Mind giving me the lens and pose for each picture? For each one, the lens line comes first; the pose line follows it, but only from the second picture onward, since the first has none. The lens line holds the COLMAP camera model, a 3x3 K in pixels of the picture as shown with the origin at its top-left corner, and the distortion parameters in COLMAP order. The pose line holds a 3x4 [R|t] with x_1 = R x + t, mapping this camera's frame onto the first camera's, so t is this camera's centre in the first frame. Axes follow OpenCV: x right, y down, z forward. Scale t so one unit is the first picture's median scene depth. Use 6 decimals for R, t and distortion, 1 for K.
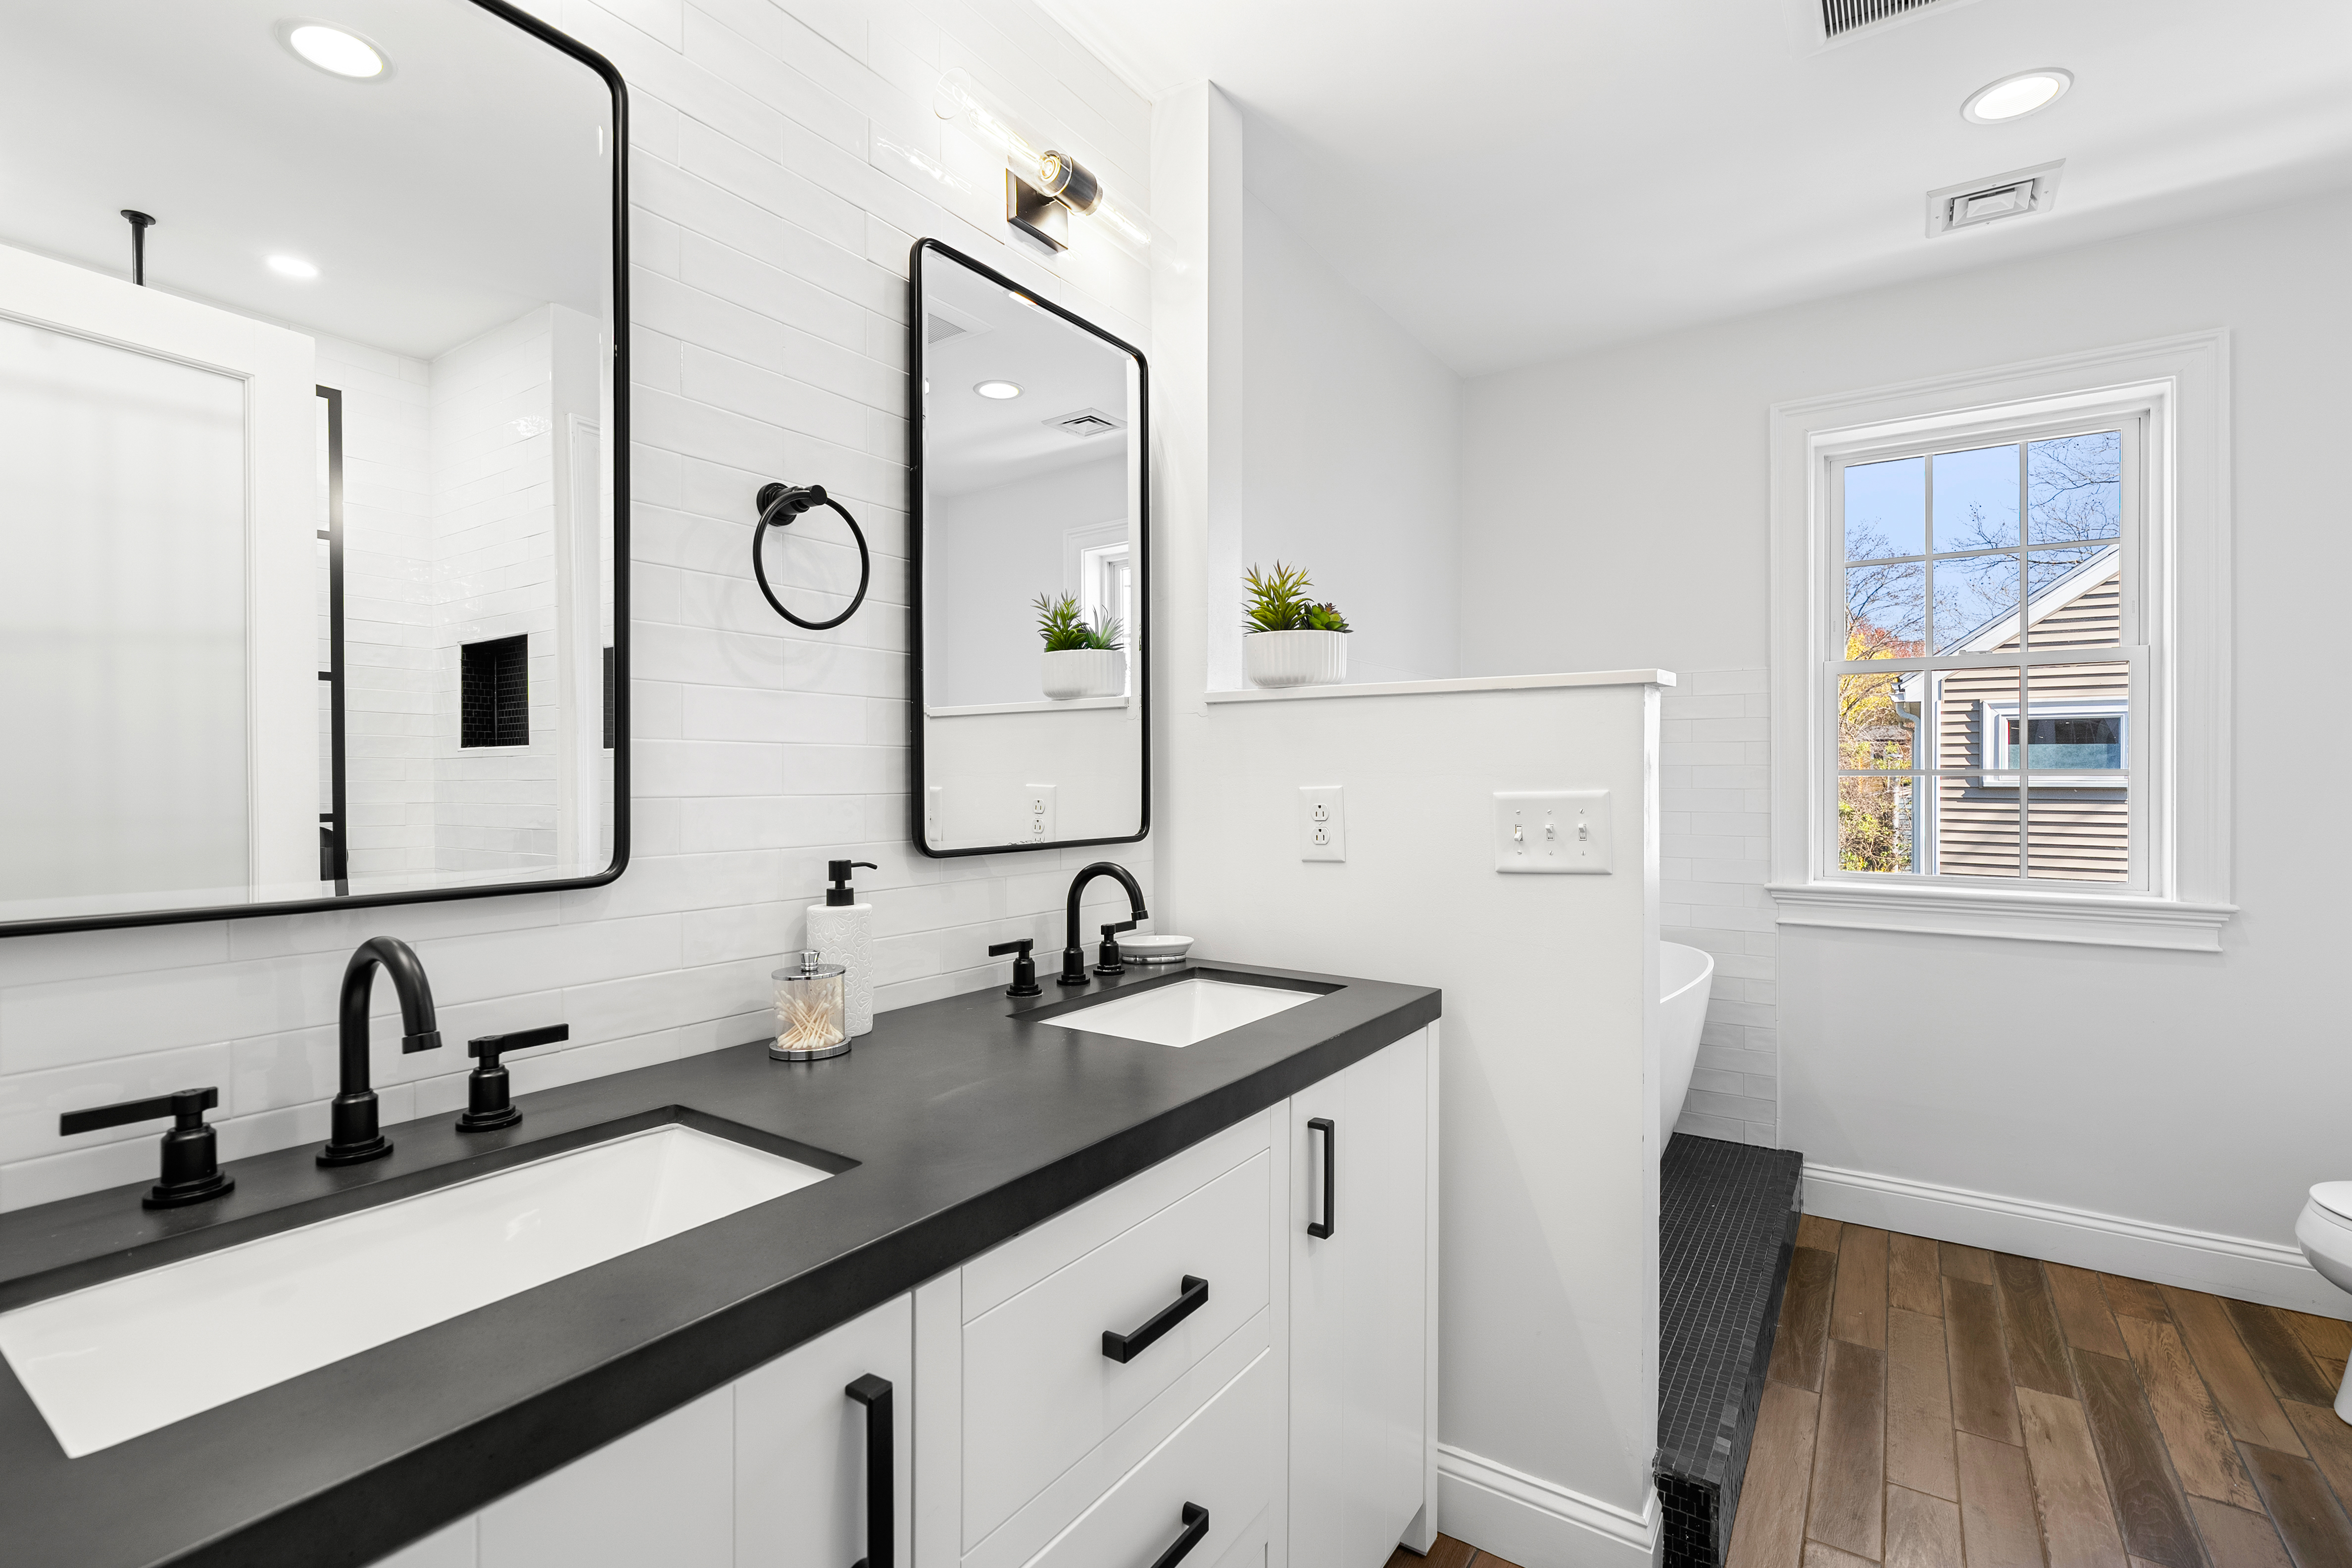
lens RADIAL K [[1075.5, 0, 1164.6], [0, 1075.5, 770.2], [0, 0, 1]] dist [-0.004920, -0.002407]
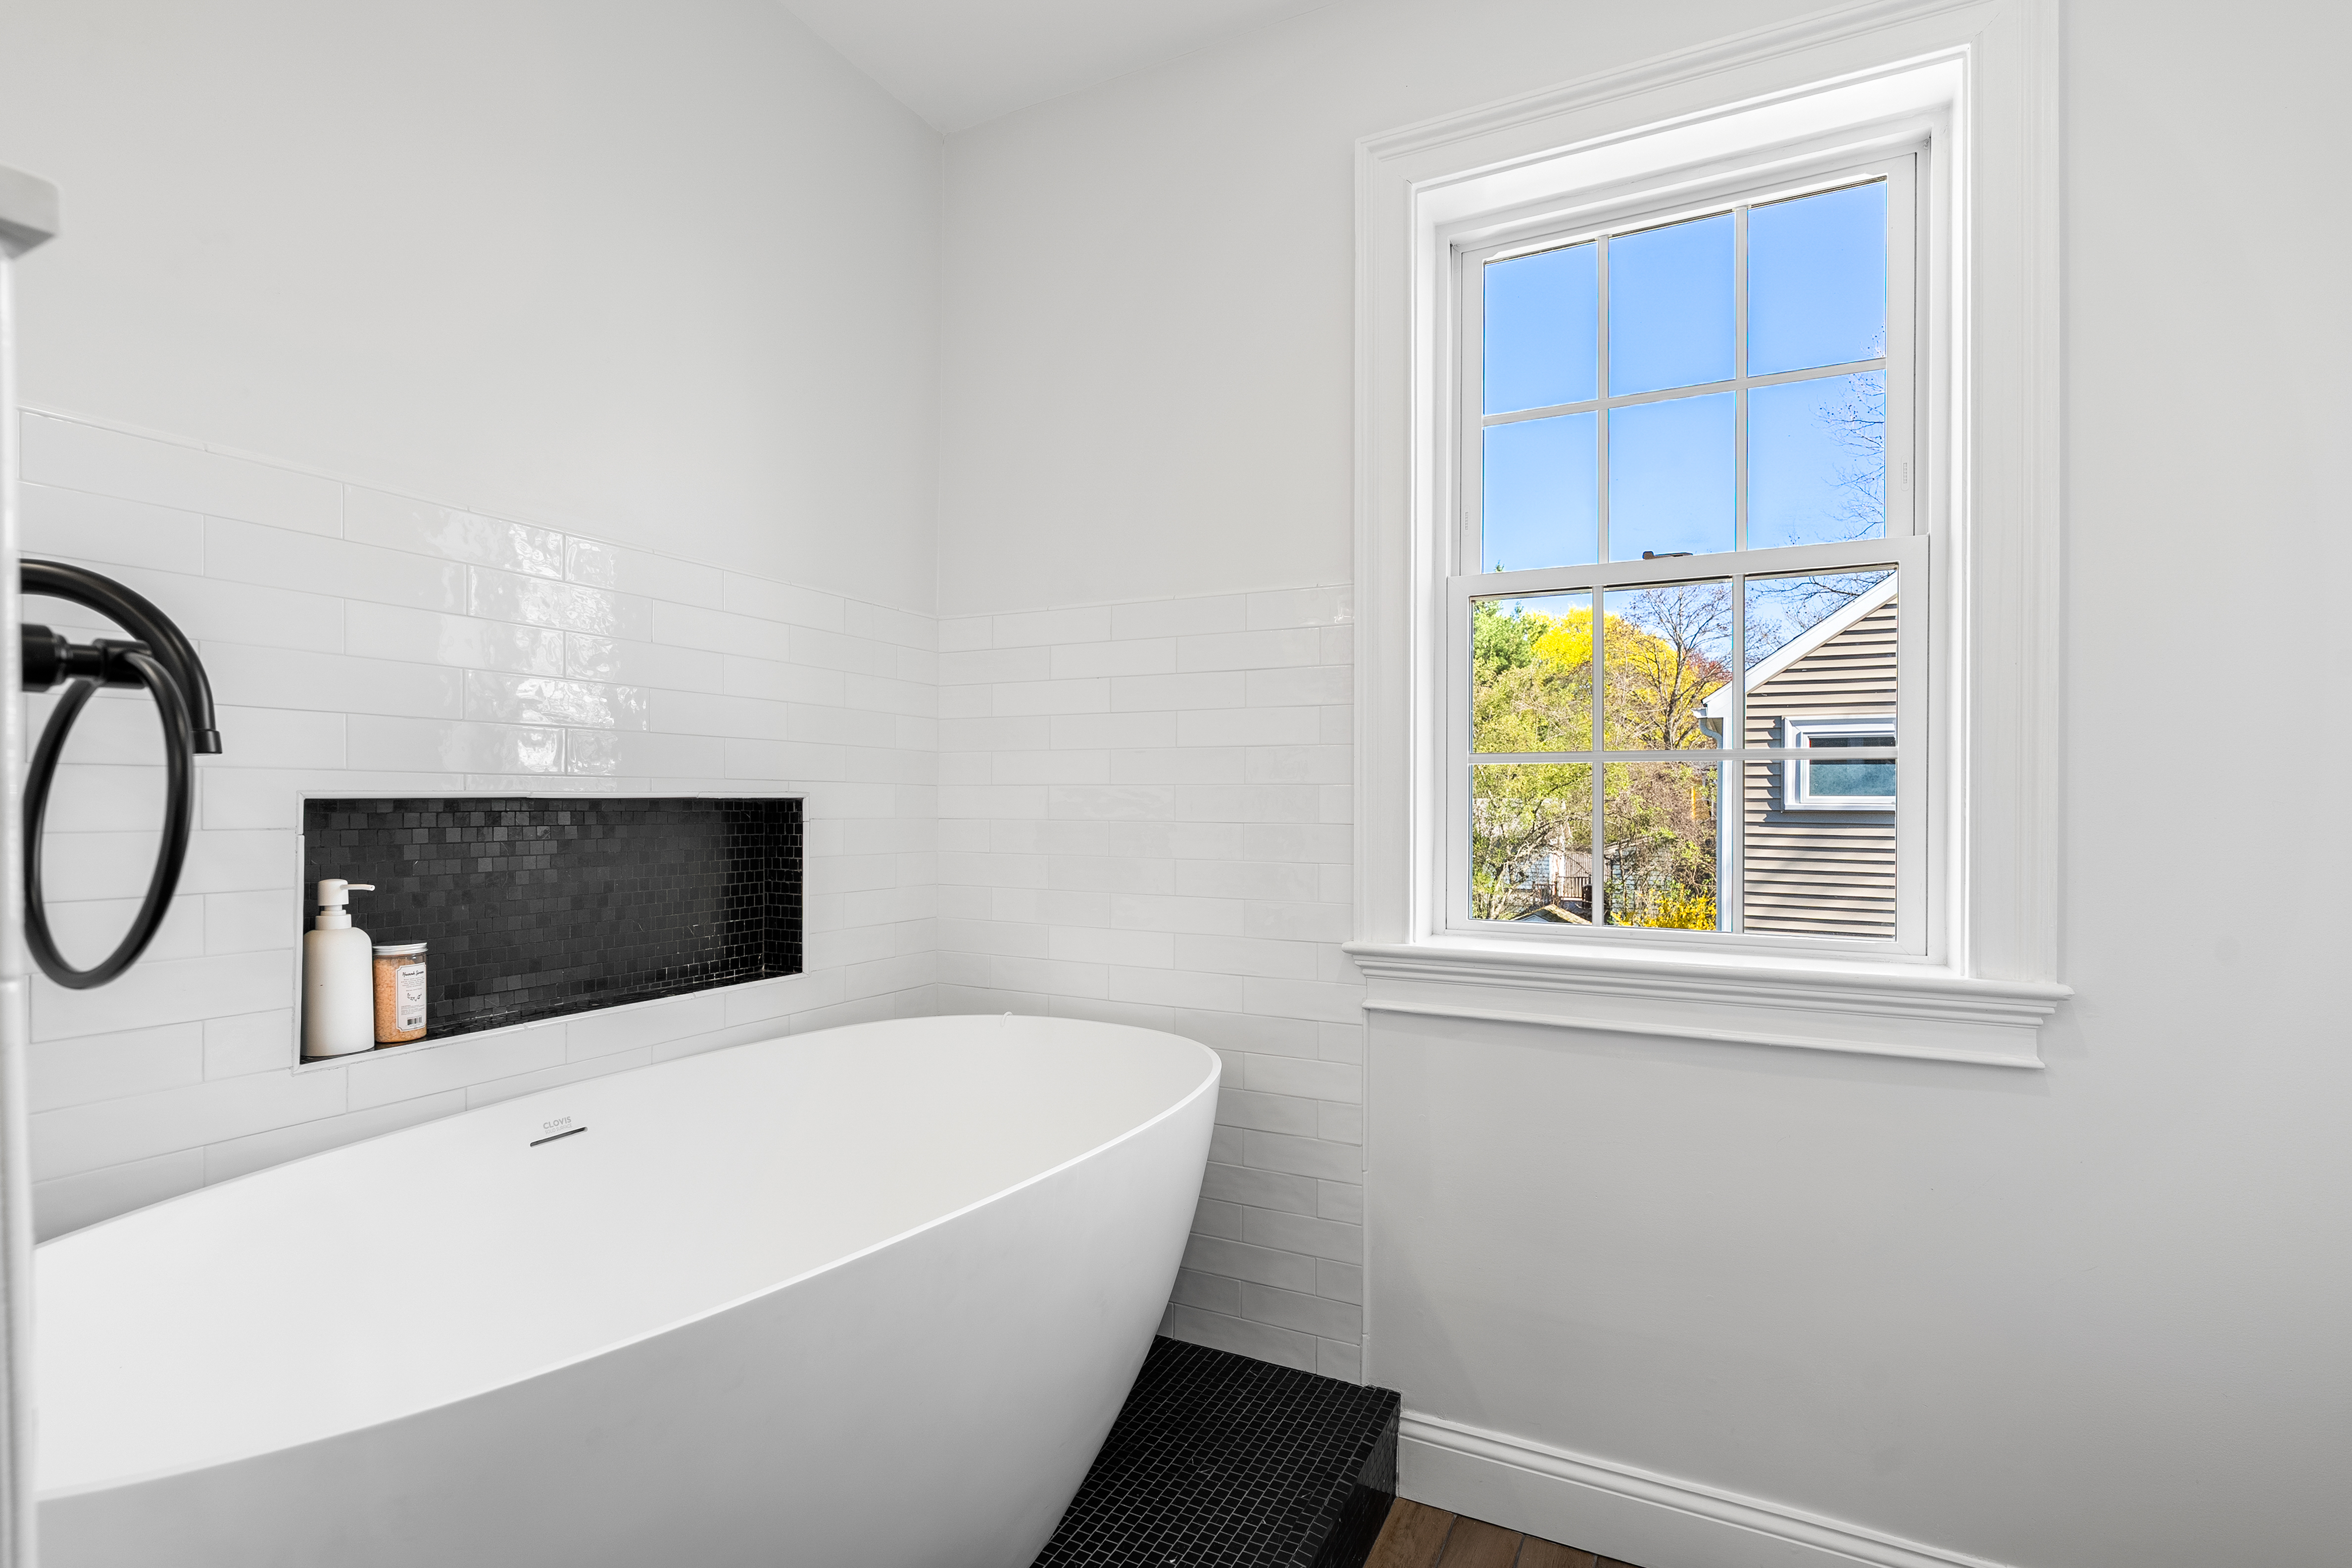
lens RADIAL K [[1075.5, 0, 1183.0], [0, 1075.5, 796.0], [0, 0, 1]] dist [-0.004920, -0.002407]
pose [[0.992560, 0.005802, 0.121622, 0.397093], [-0.005503, 0.999981, -0.002793, 0.026278], [-0.121636, 0.002103, 0.992573, 0.416940]]
